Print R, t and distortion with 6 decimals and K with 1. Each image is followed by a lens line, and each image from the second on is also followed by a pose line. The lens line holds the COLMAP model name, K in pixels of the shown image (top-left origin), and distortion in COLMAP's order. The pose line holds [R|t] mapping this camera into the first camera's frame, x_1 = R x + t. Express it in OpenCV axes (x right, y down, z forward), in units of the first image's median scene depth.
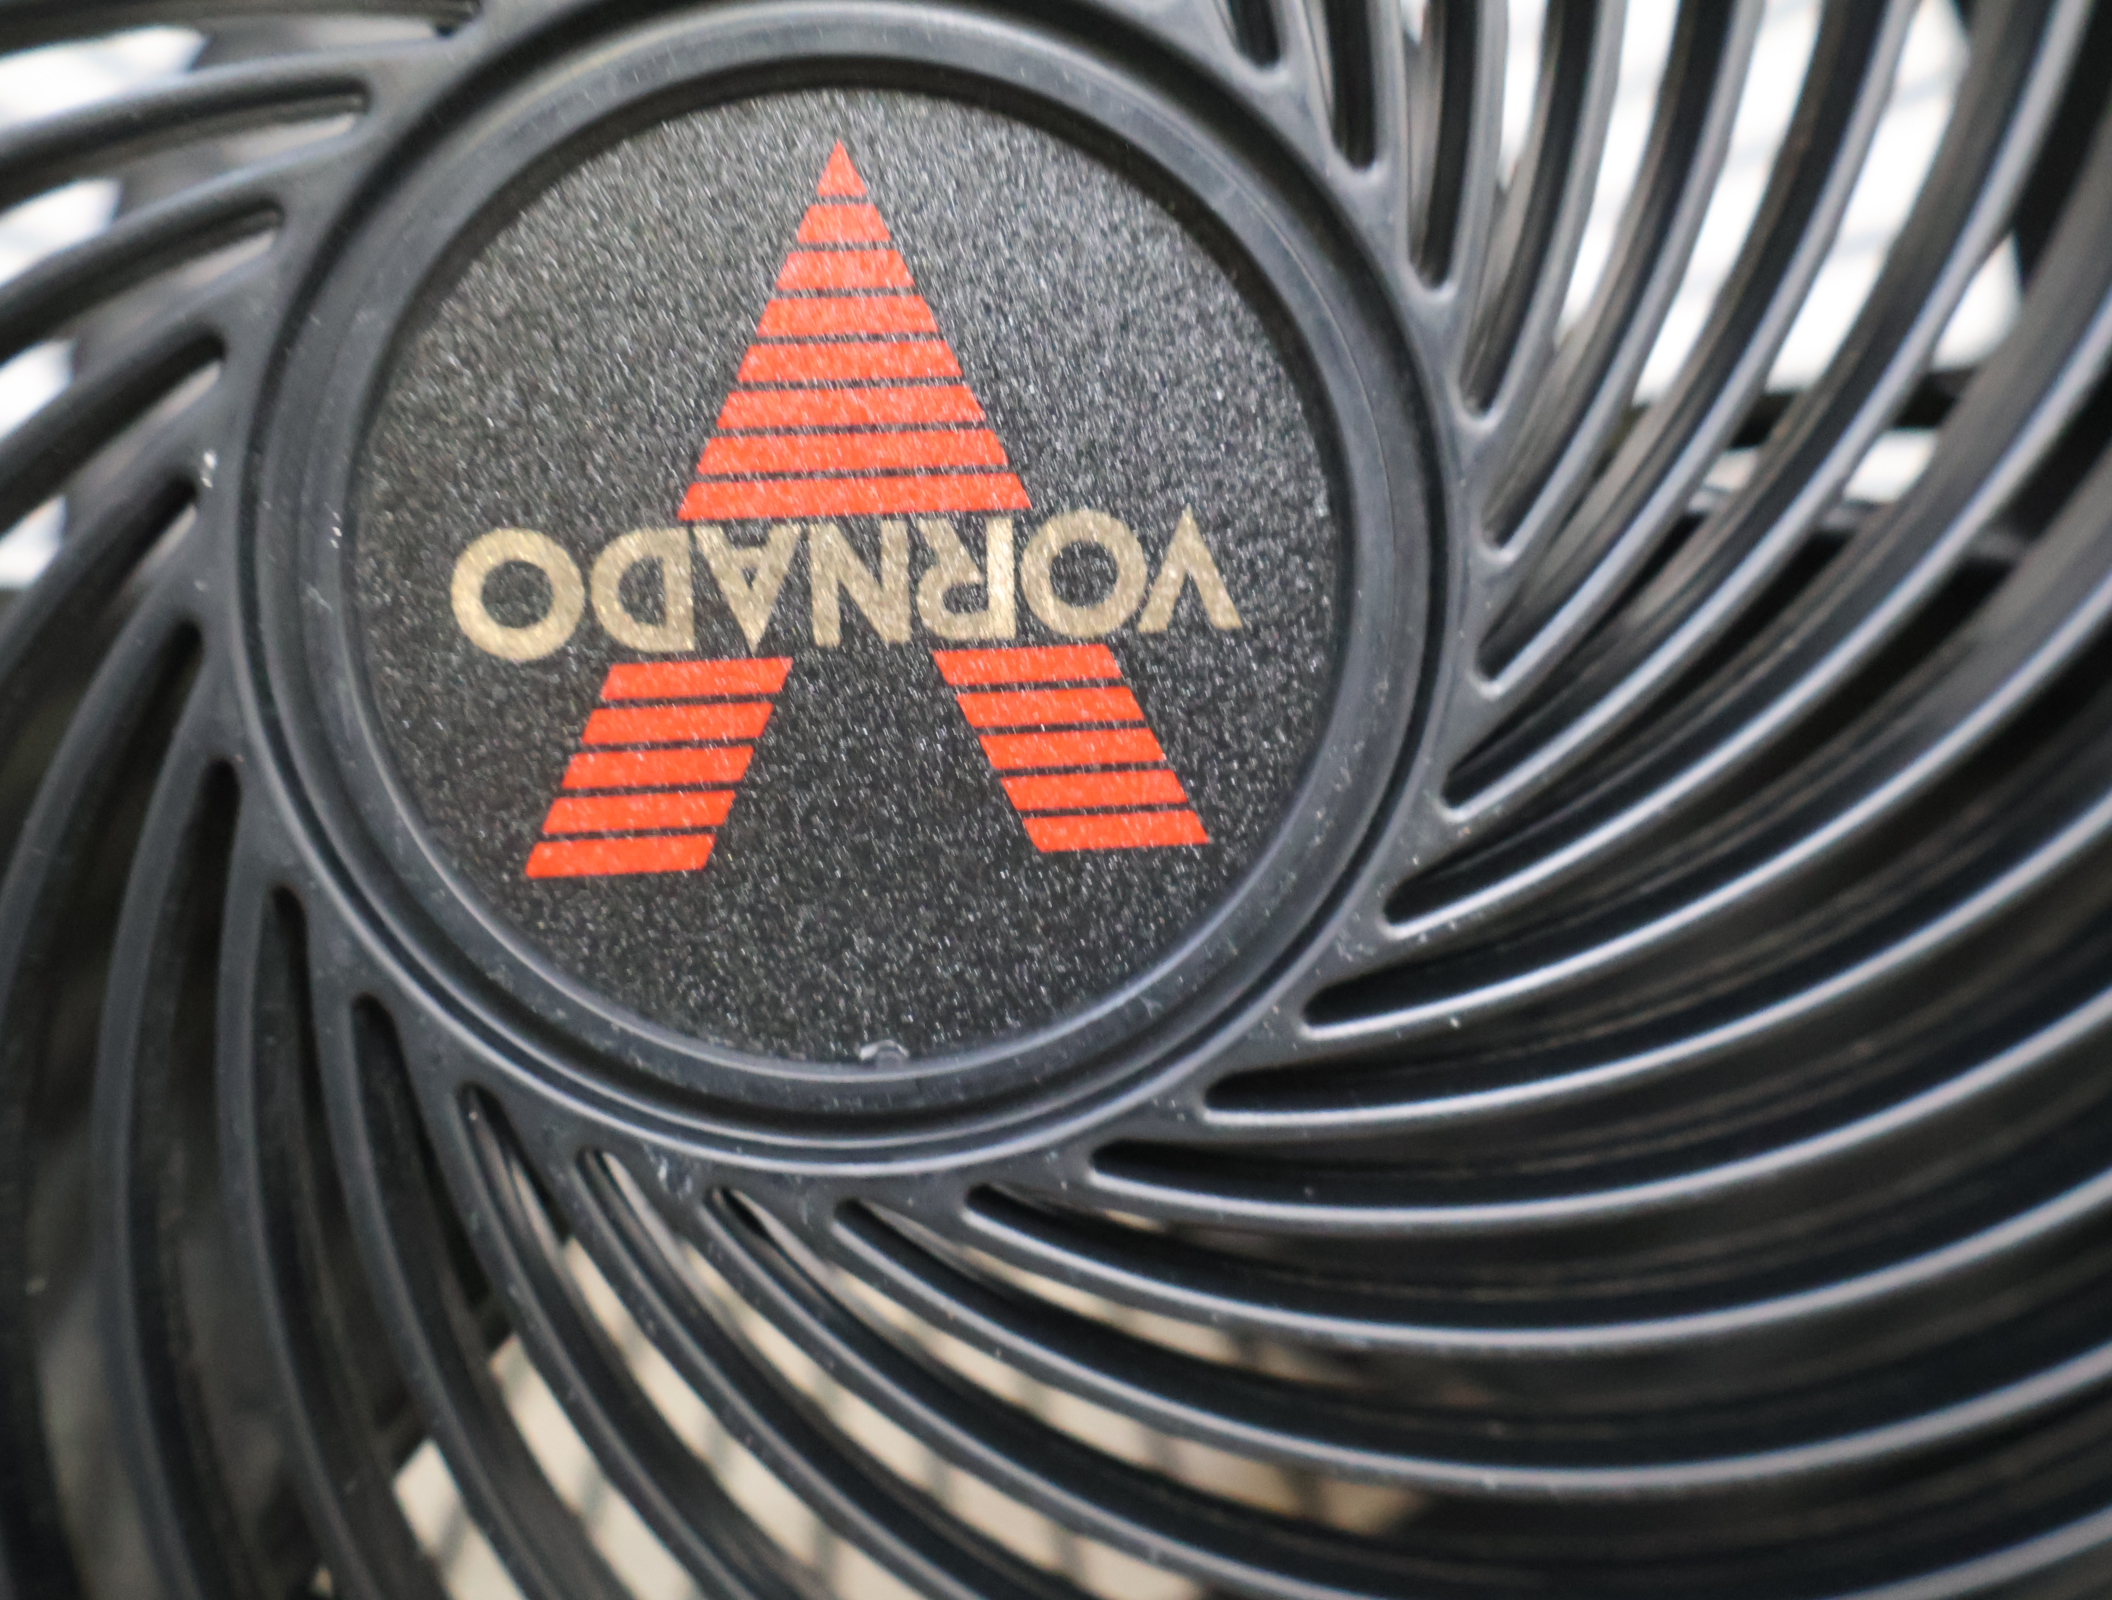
lens RADIAL K [[2160.7, 0, 1063.0], [0, 2160.7, 795.9], [0, 0, 1]] dist [0.014775, 0.000000]
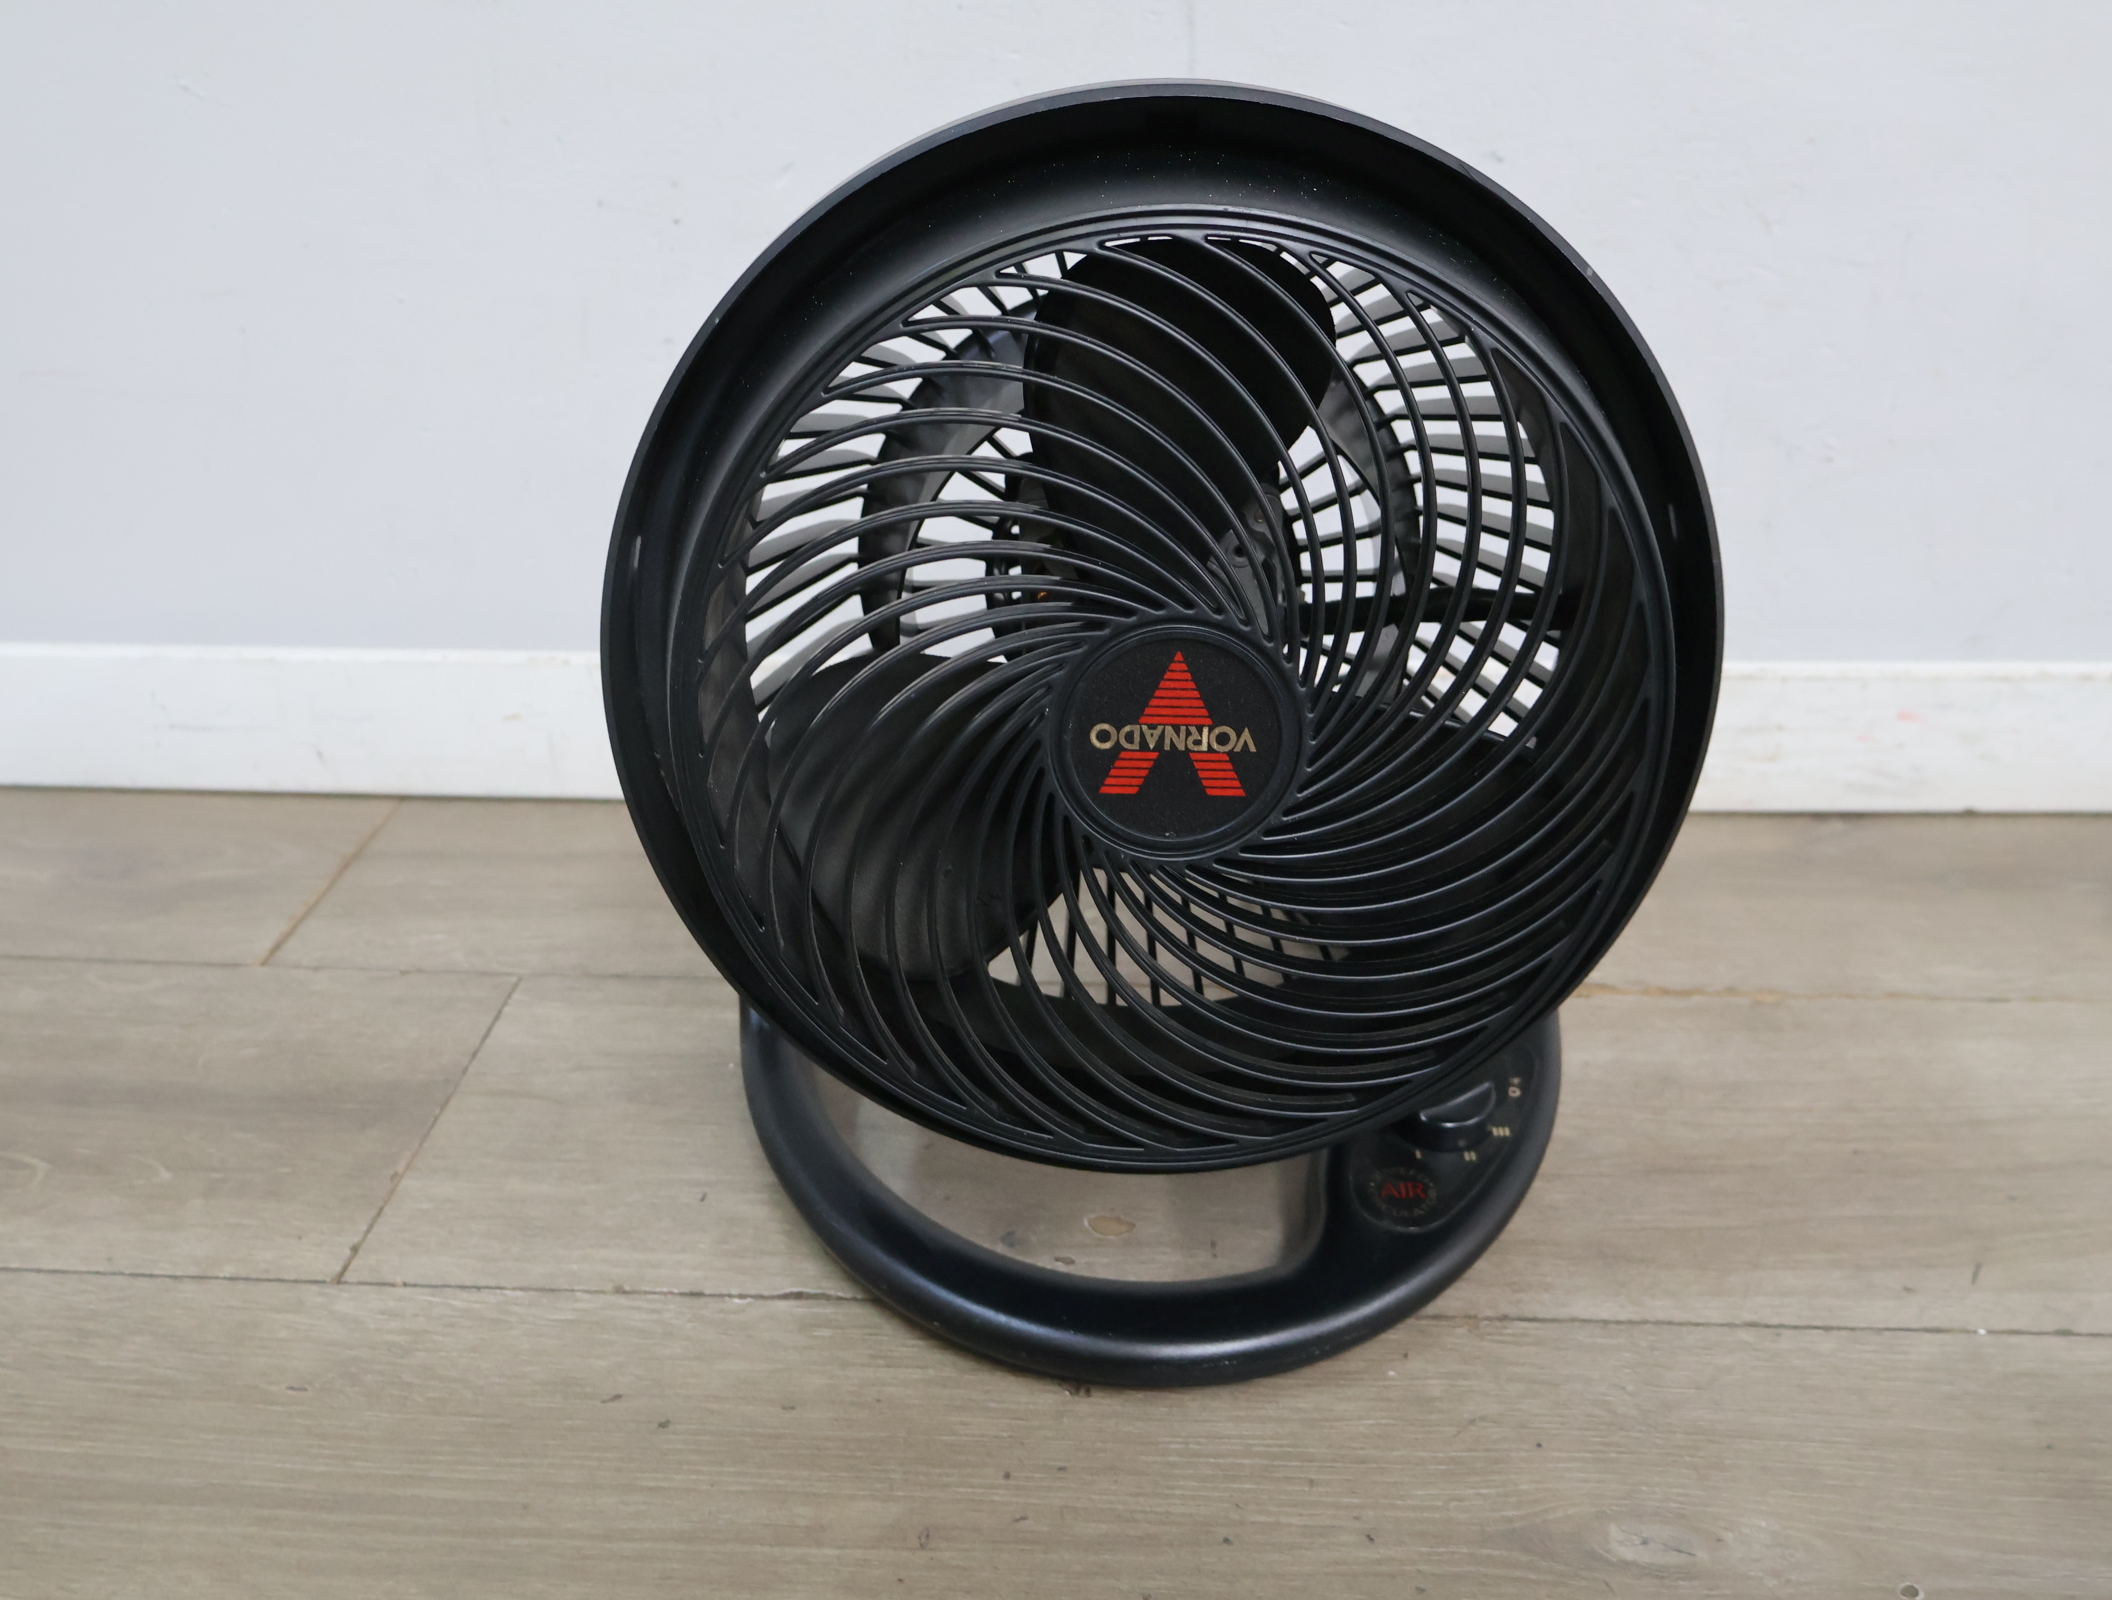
lens RADIAL K [[2160.7, 0, 1046.1], [0, 2160.7, 822.9], [0, 0, 1]] dist [0.014775, 0.000000]
pose [[0.993897, 0.084694, -0.070677, -0.024476], [-0.070453, 0.980385, 0.184072, -0.760101], [0.084881, -0.177969, 0.980368, -3.654972]]
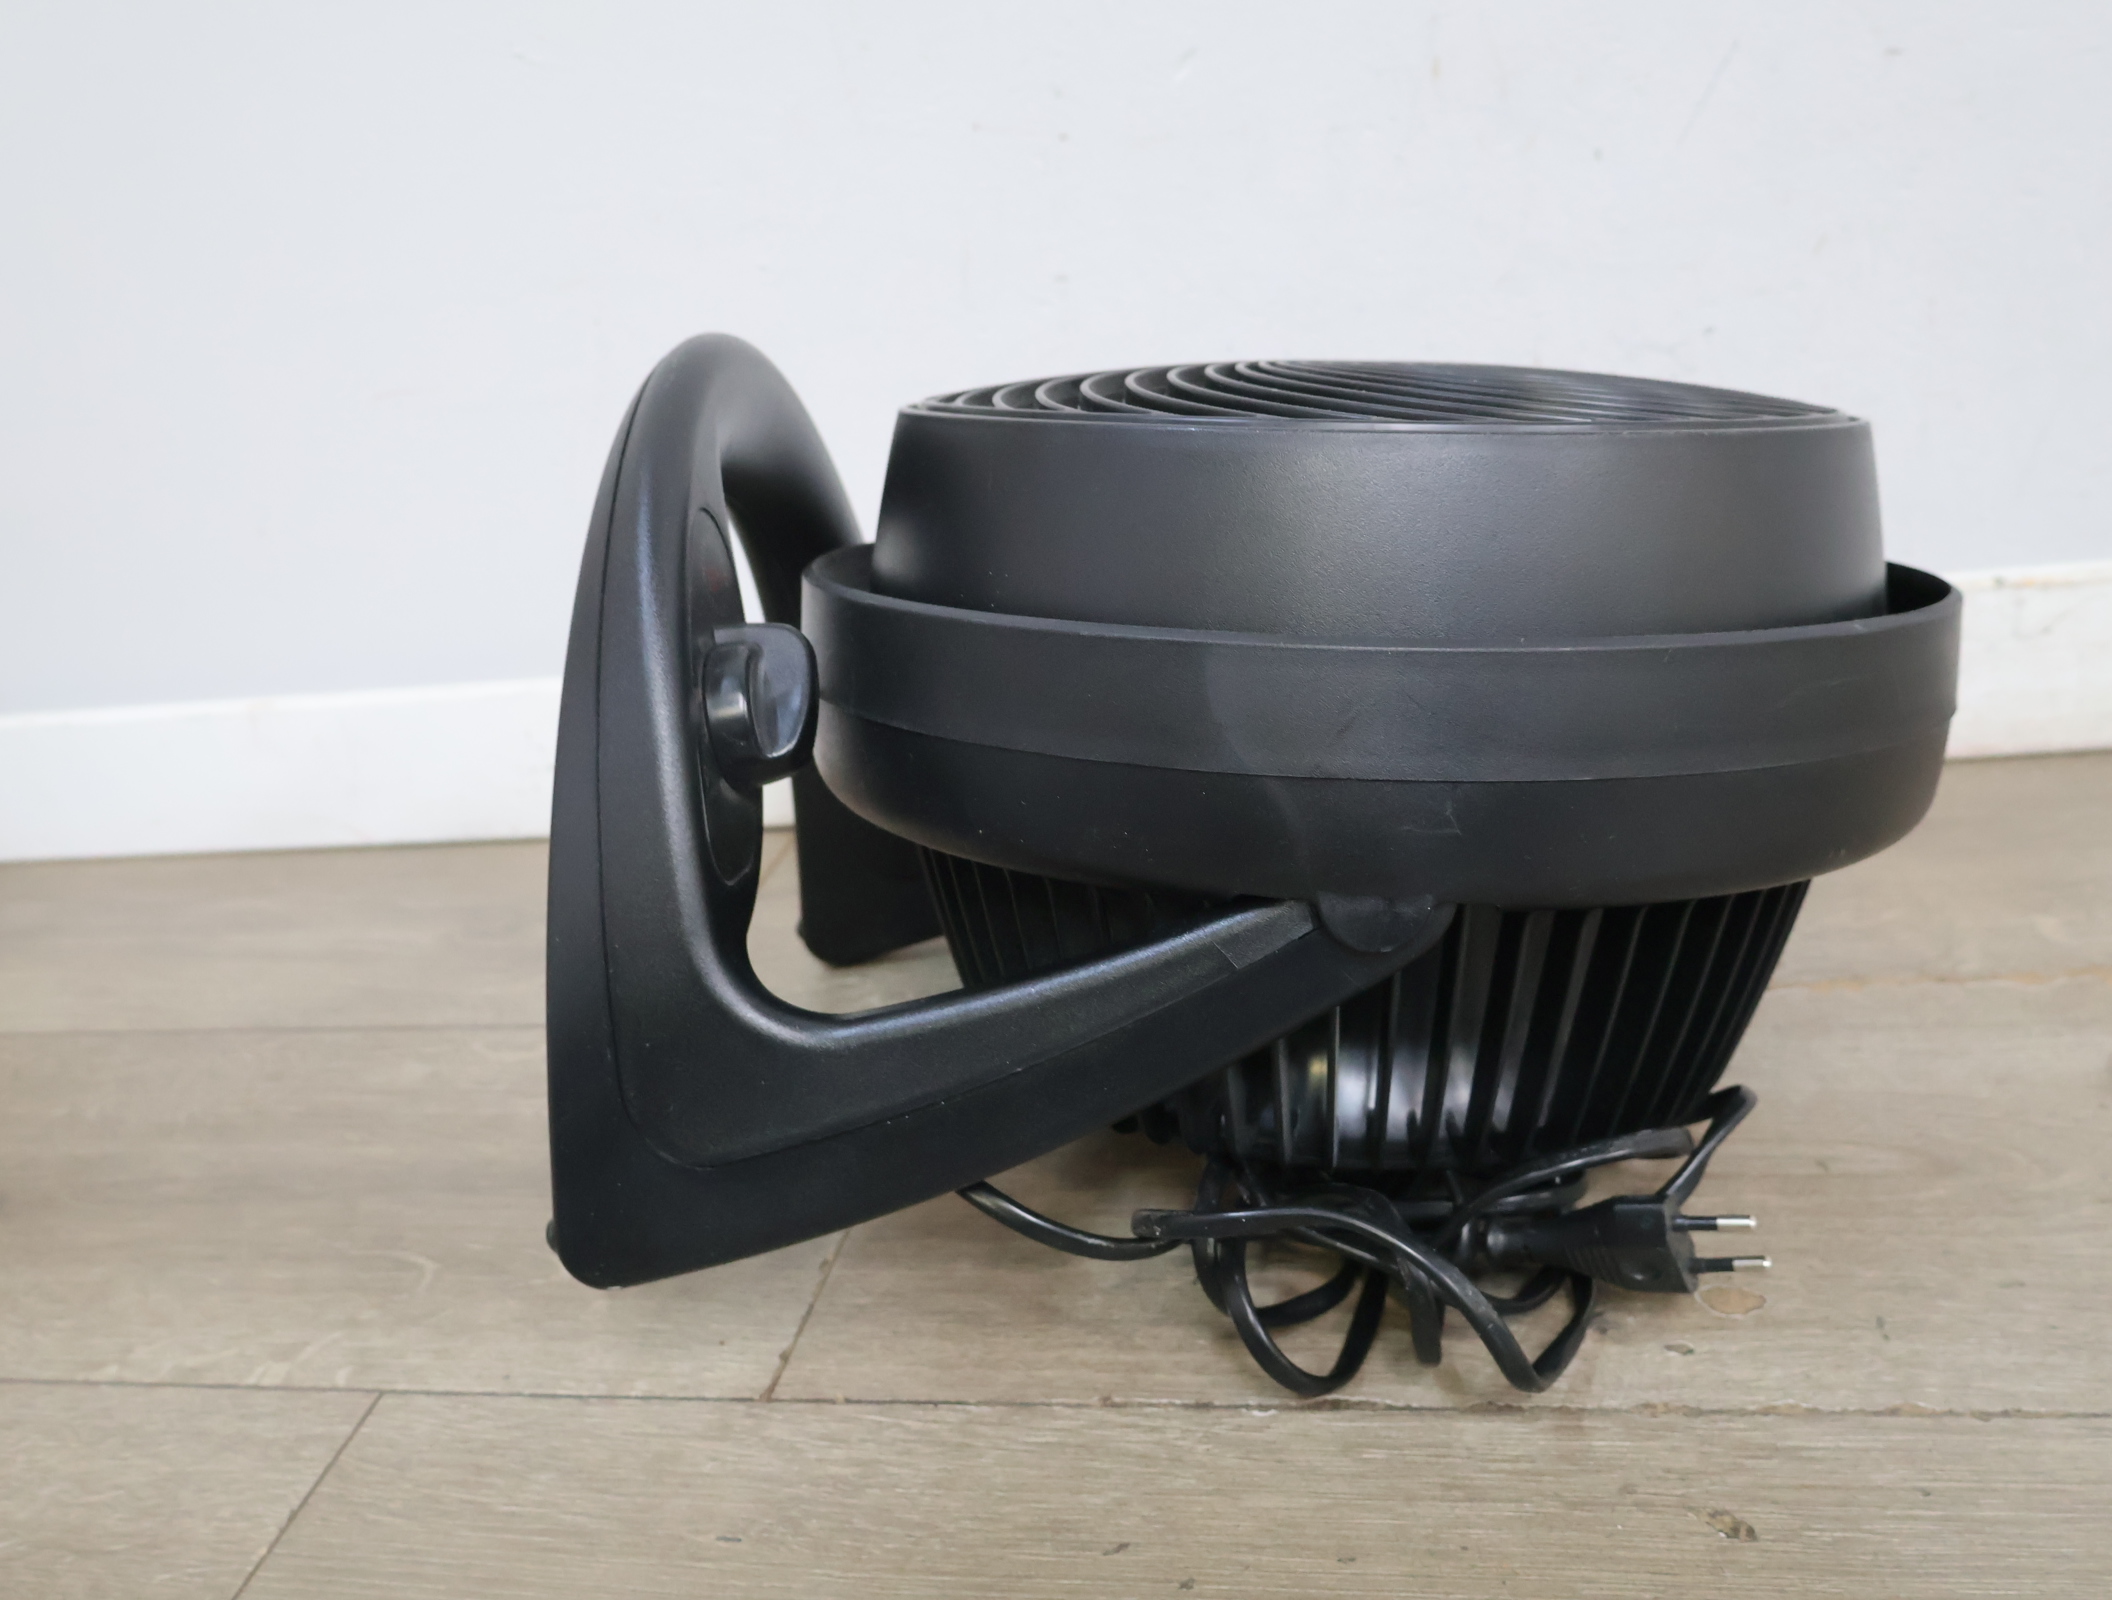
lens RADIAL K [[2160.7, 0, 1041.7], [0, 2160.7, 819.6], [0, 0, 1]] dist [0.014775, 0.000000]
pose [[0.970476, 0.013623, -0.240812, -0.511734], [0.028168, 0.985171, 0.169249, -0.391952], [0.239547, -0.171035, 0.955701, -2.513004]]
